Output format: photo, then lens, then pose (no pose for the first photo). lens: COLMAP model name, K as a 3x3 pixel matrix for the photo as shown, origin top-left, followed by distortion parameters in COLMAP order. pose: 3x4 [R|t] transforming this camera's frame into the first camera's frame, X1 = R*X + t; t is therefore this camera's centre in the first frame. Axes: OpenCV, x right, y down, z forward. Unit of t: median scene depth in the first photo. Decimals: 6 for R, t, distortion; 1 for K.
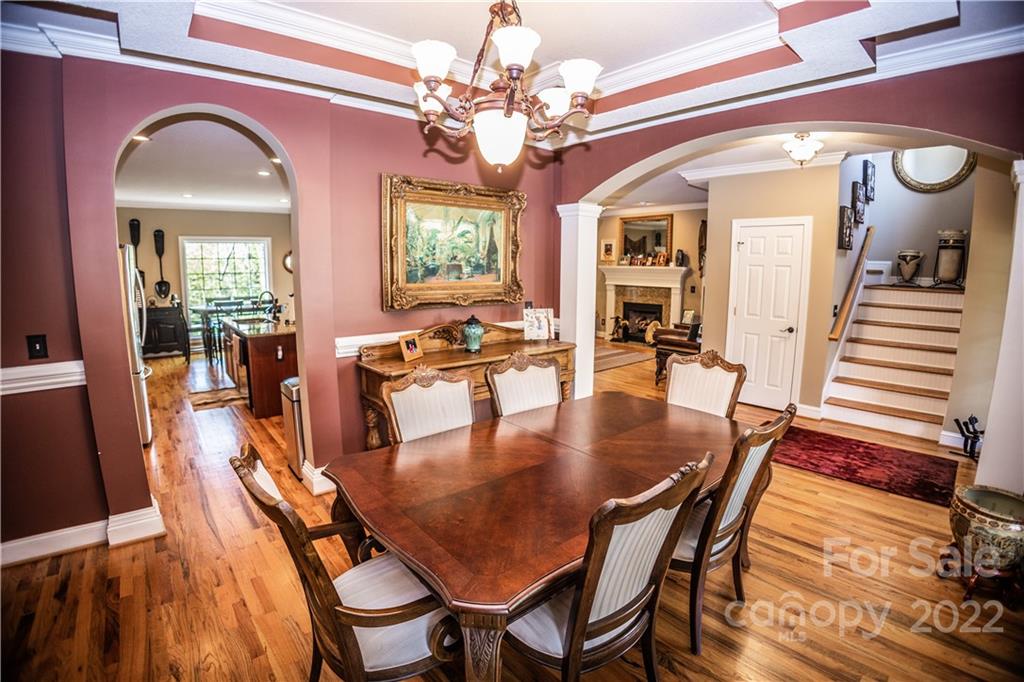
lens RADIAL K [[467.9, 0, 520.5], [0, 467.9, 337.6], [0, 0, 1]] dist [-0.148100, 0.033362]
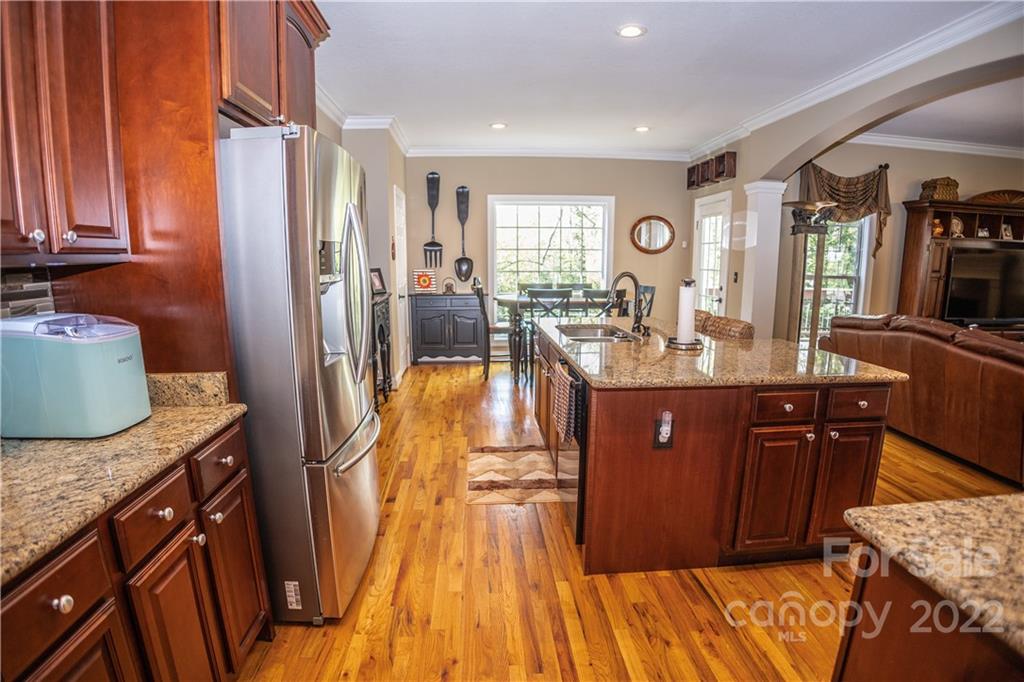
lens RADIAL K [[482.4, 0, 494.8], [0, 482.4, 341.1], [0, 0, 1]] dist [-0.135338, 0.022169]
pose [[0.771578, 0.095068, -0.628991, -0.281570], [-0.085295, 0.995302, 0.045803, -0.034439], [0.630391, 0.018310, 0.776062, 0.412900]]
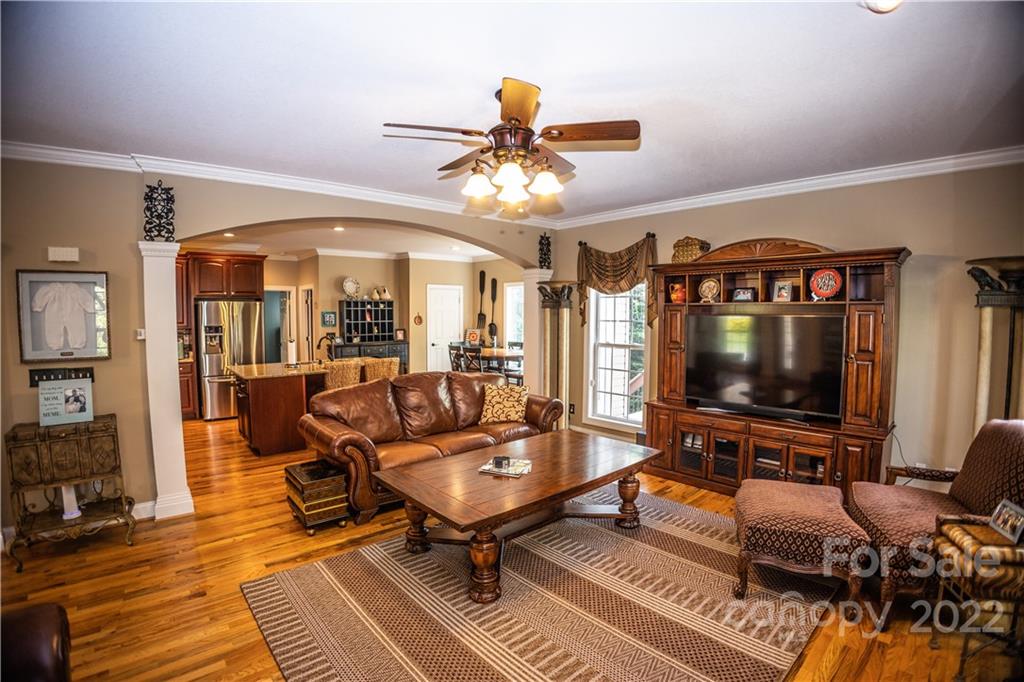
lens RADIAL K [[467.9, 0, 520.5], [0, 467.9, 337.6], [0, 0, 1]] dist [-0.148100, 0.033362]
pose [[0.018646, 0.045954, -0.998770, 0.421123], [-0.149277, 0.987874, 0.042666, -0.162450], [0.988620, 0.148298, 0.025280, 1.074541]]
